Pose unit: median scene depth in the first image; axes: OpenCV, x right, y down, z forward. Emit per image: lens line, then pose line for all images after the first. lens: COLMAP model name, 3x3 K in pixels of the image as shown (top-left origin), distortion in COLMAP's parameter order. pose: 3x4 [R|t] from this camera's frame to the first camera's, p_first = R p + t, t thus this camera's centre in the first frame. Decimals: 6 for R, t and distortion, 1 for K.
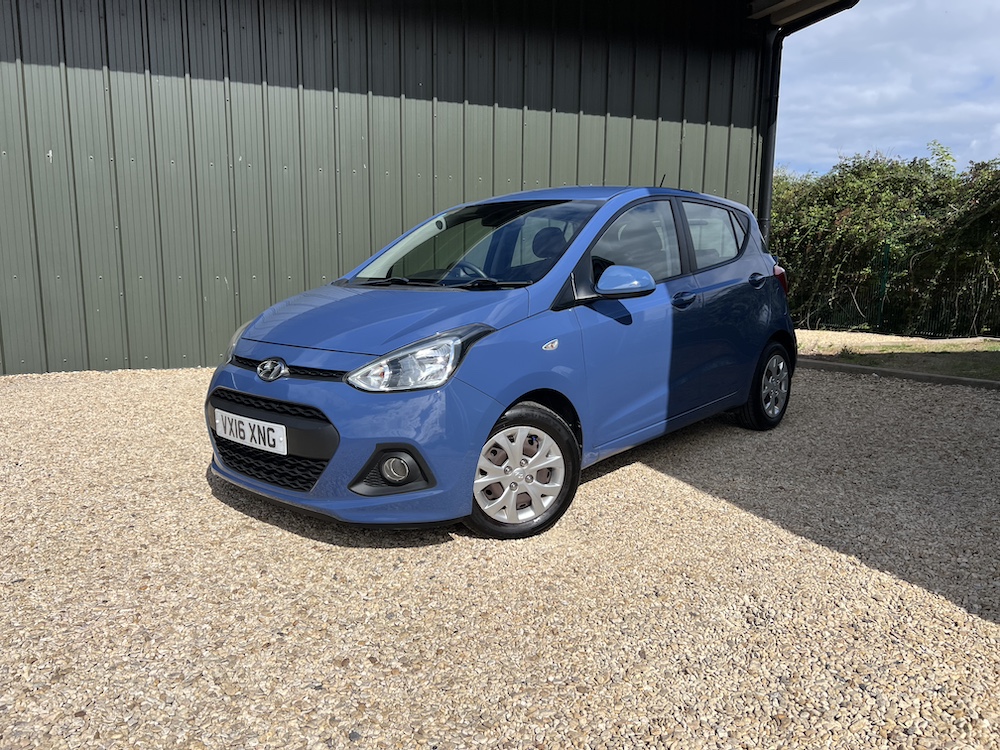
lens RADIAL K [[758.9, 0, 508.4], [0, 758.9, 384.7], [0, 0, 1]] dist [0.037389, -0.044584]
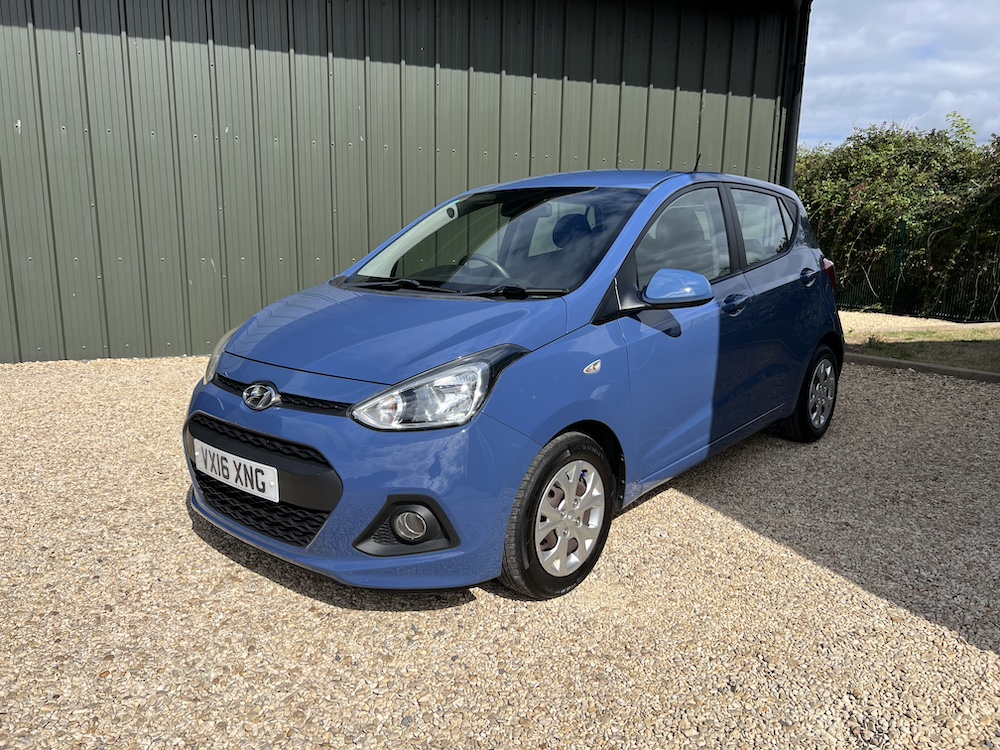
lens RADIAL K [[758.9, 0, 500.6], [0, 758.9, 383.3], [0, 0, 1]] dist [0.037389, -0.044584]
pose [[0.999980, 0.006360, 0.000603, -0.040936], [-0.006378, 0.999240, 0.038445, -0.059241], [-0.000358, -0.038448, 0.999261, 0.141907]]
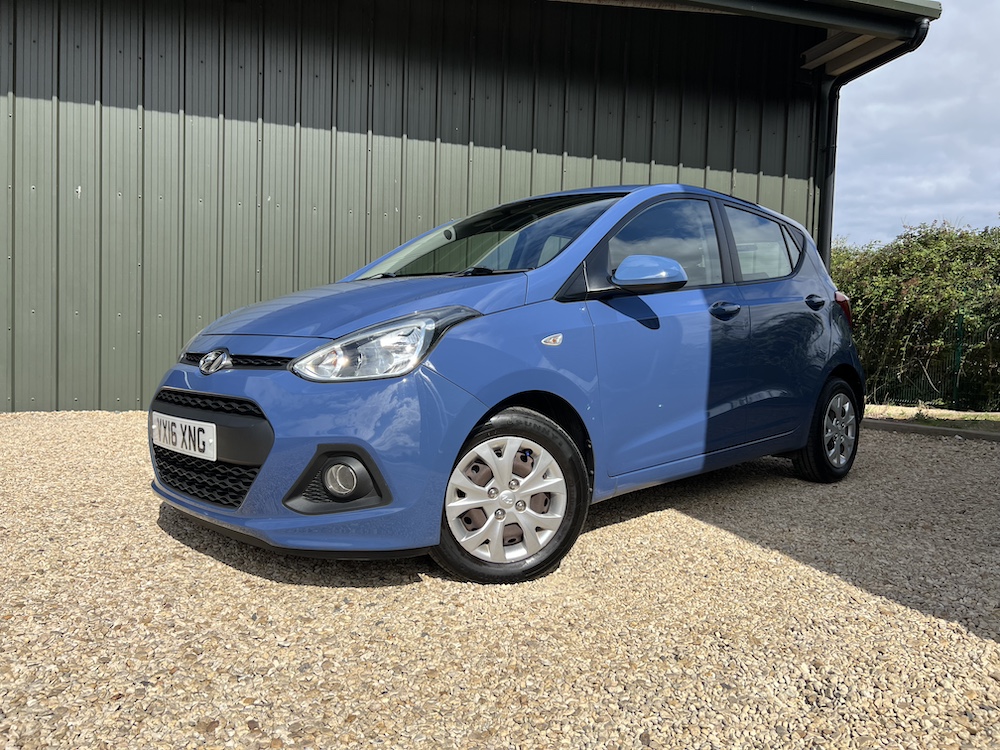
lens RADIAL K [[758.9, 0, 503.2], [0, 758.9, 374.1], [0, 0, 1]] dist [0.037389, -0.044584]
pose [[0.996669, 0.019811, -0.079110, 0.060346], [-0.029297, 0.992267, -0.120611, 0.073579], [0.076109, 0.122527, 0.989543, 0.176230]]
